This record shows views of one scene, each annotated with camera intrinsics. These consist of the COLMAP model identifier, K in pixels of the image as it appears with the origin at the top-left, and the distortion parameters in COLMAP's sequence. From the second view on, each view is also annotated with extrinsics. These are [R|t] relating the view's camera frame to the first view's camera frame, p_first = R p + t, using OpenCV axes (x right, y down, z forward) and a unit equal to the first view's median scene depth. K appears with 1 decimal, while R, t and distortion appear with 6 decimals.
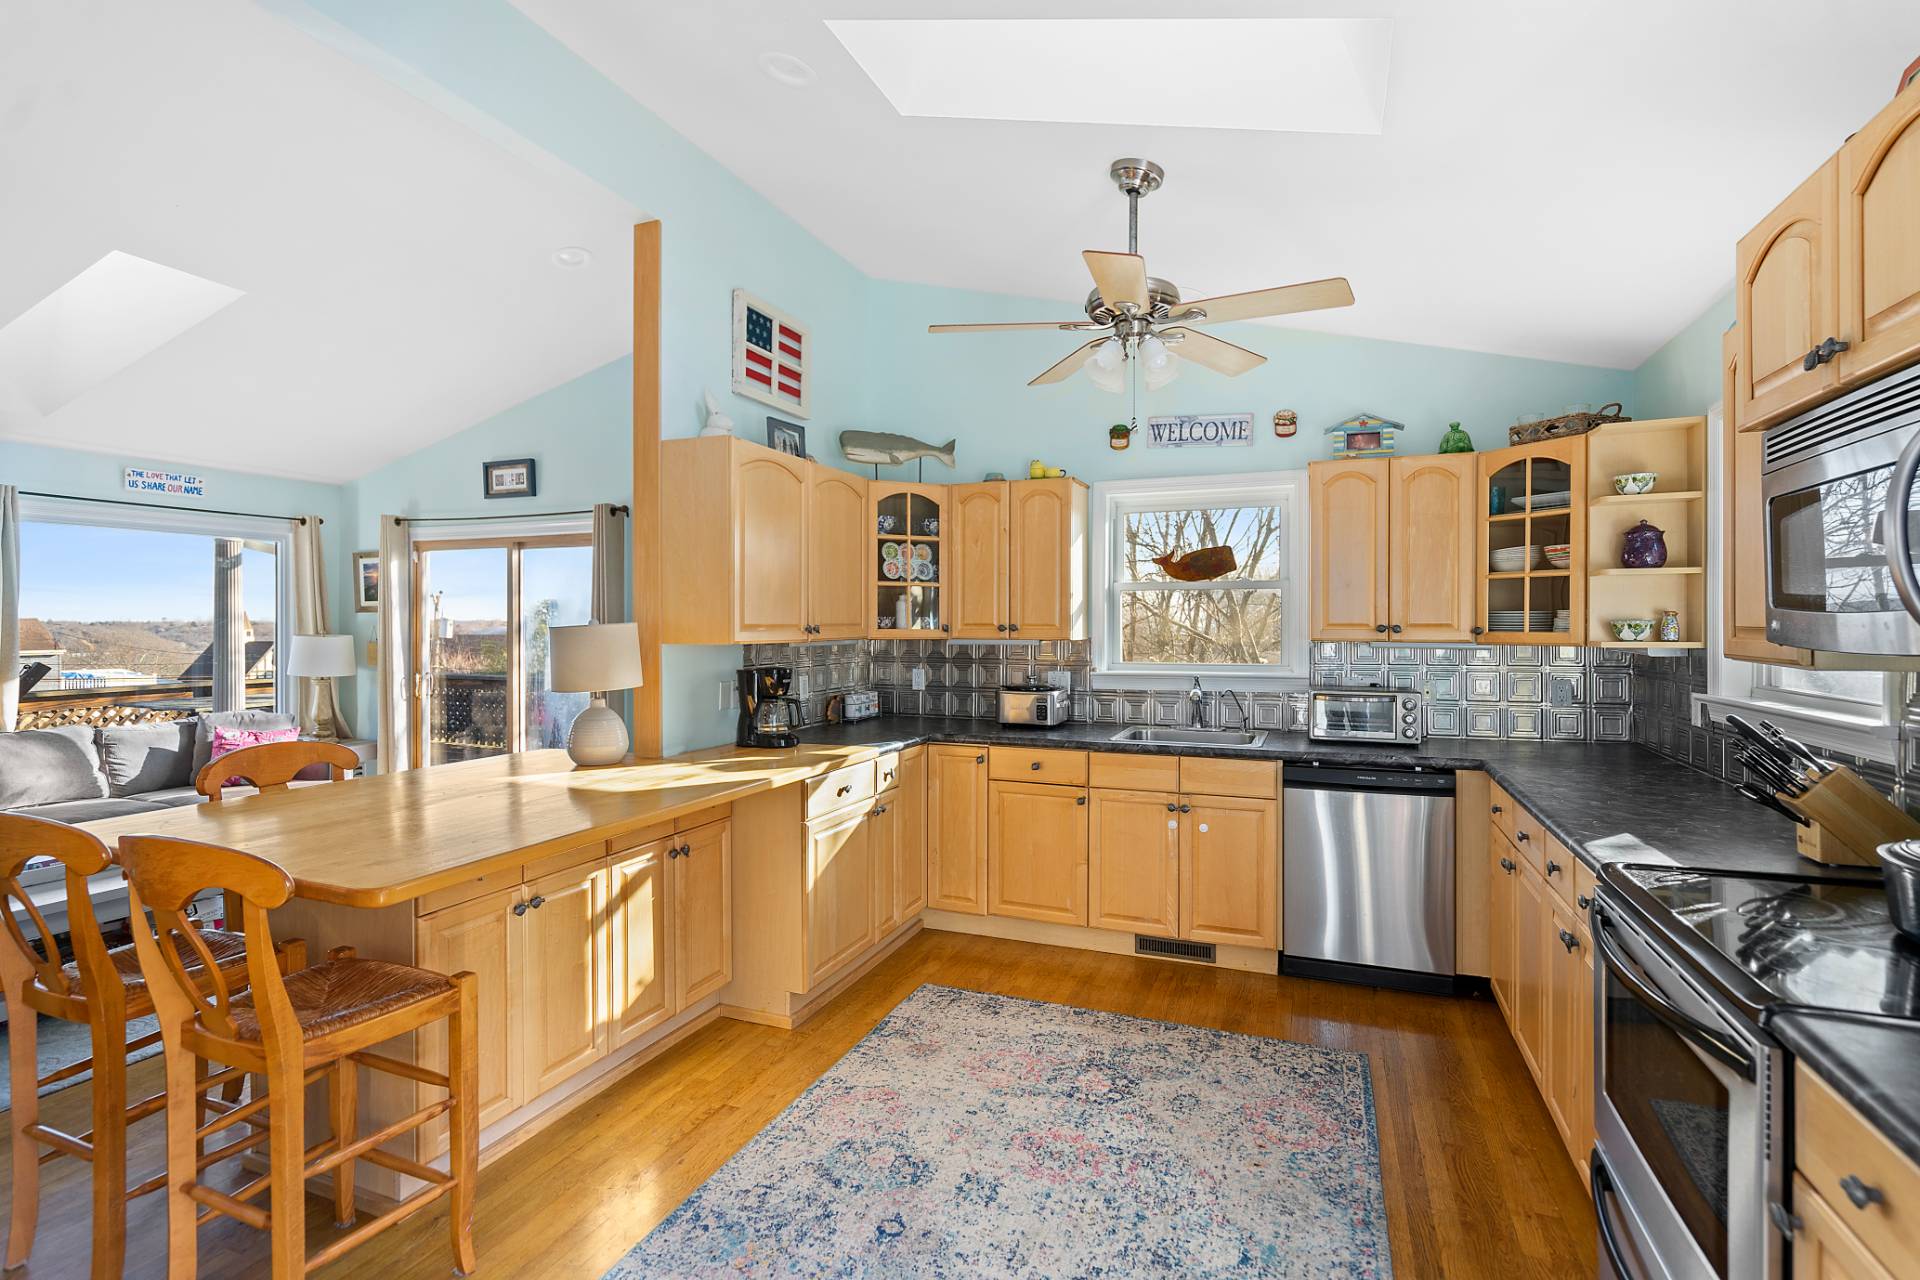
lens RADIAL K [[899.1, 0, 960.0], [0, 899.1, 640.0], [0, 0, 1]] dist [0.000166, 0.000580]
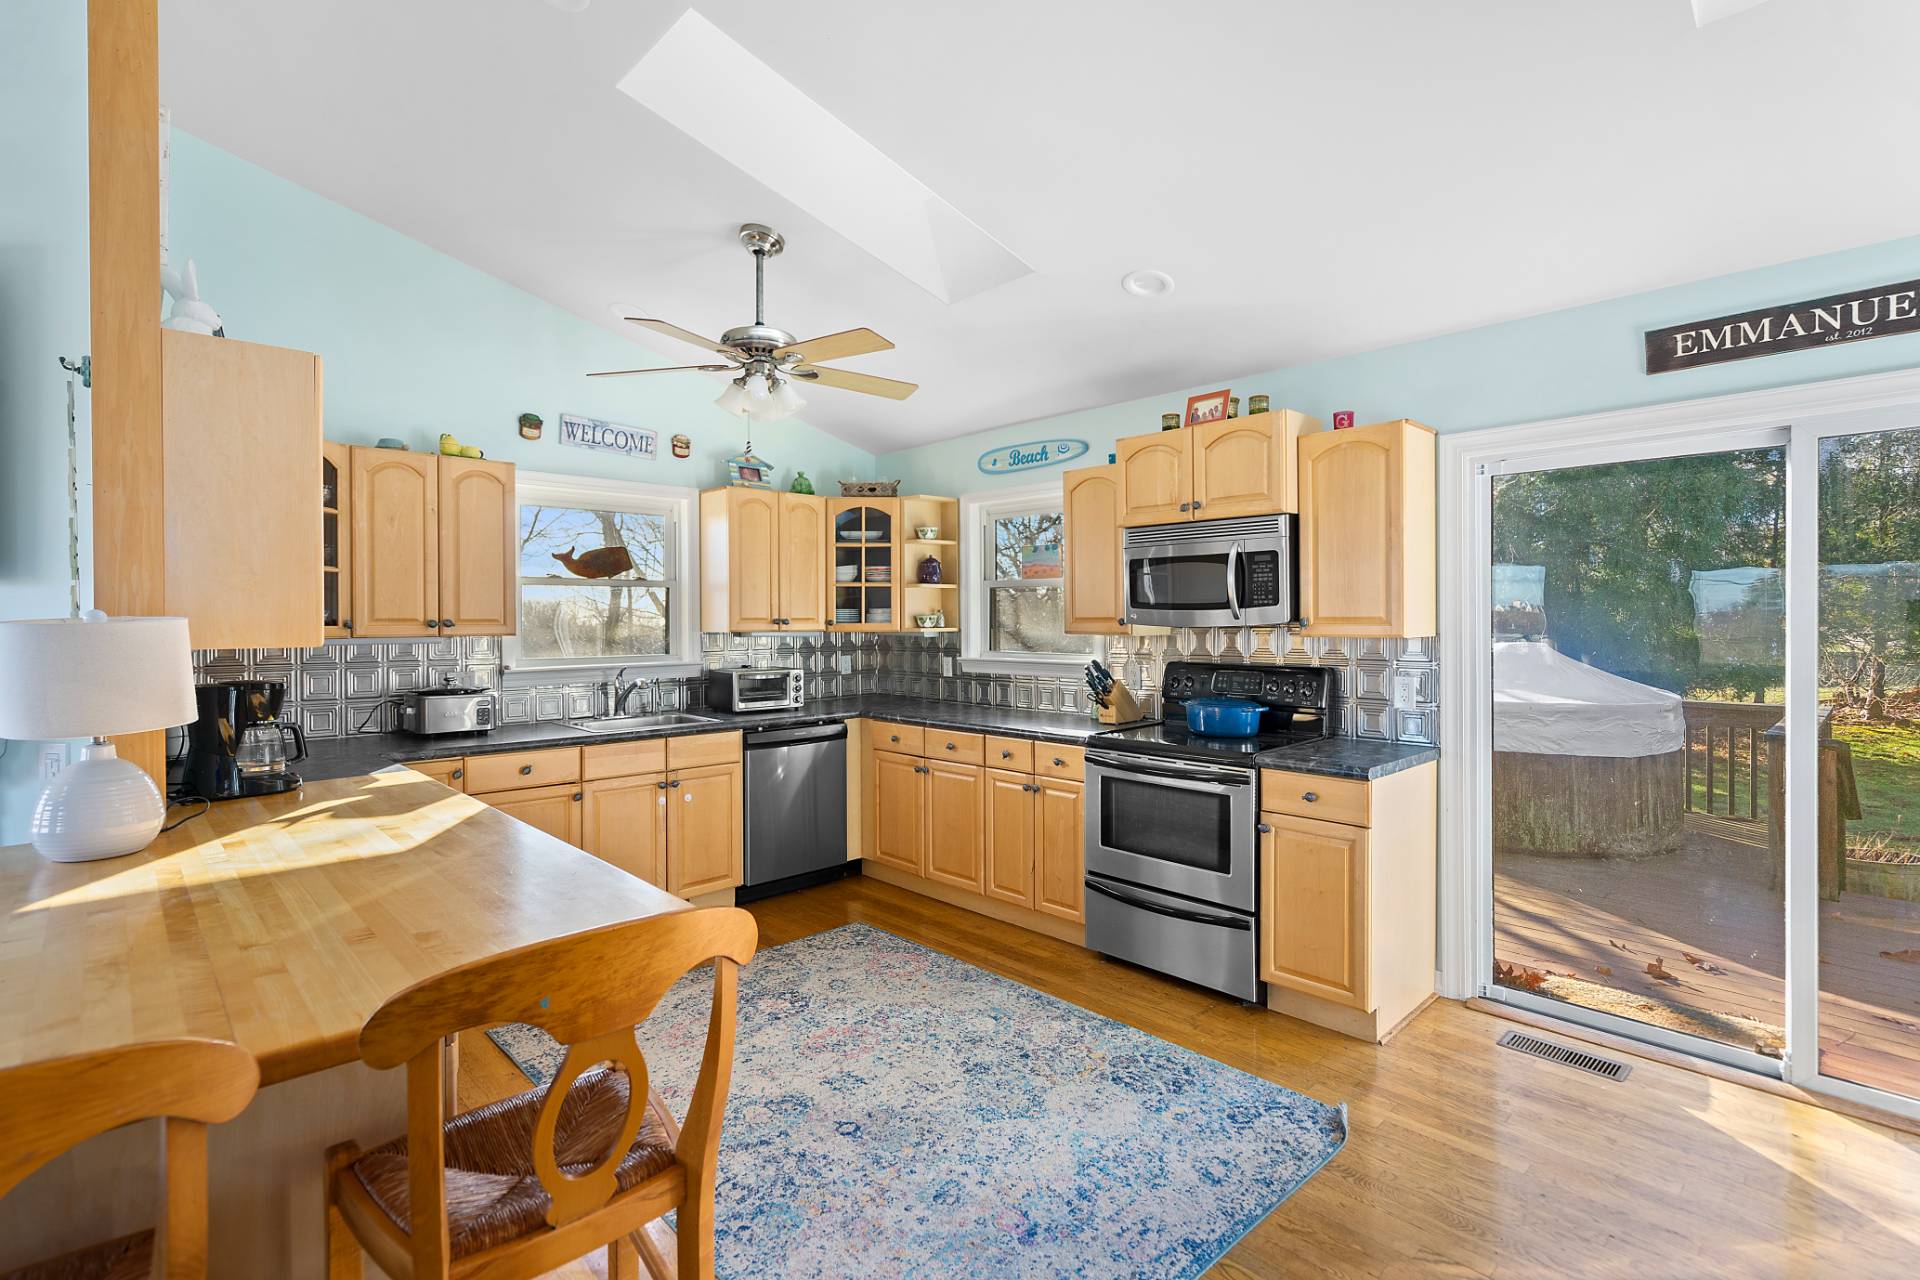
lens RADIAL K [[899.1, 0, 960.0], [0, 899.1, 640.0], [0, 0, 1]] dist [0.000166, 0.000580]
pose [[0.418822, -0.022430, 0.907792, -0.668644], [0.020978, 0.999667, 0.015021, -0.000196], [-0.907826, 0.012752, 0.419153, 0.228426]]
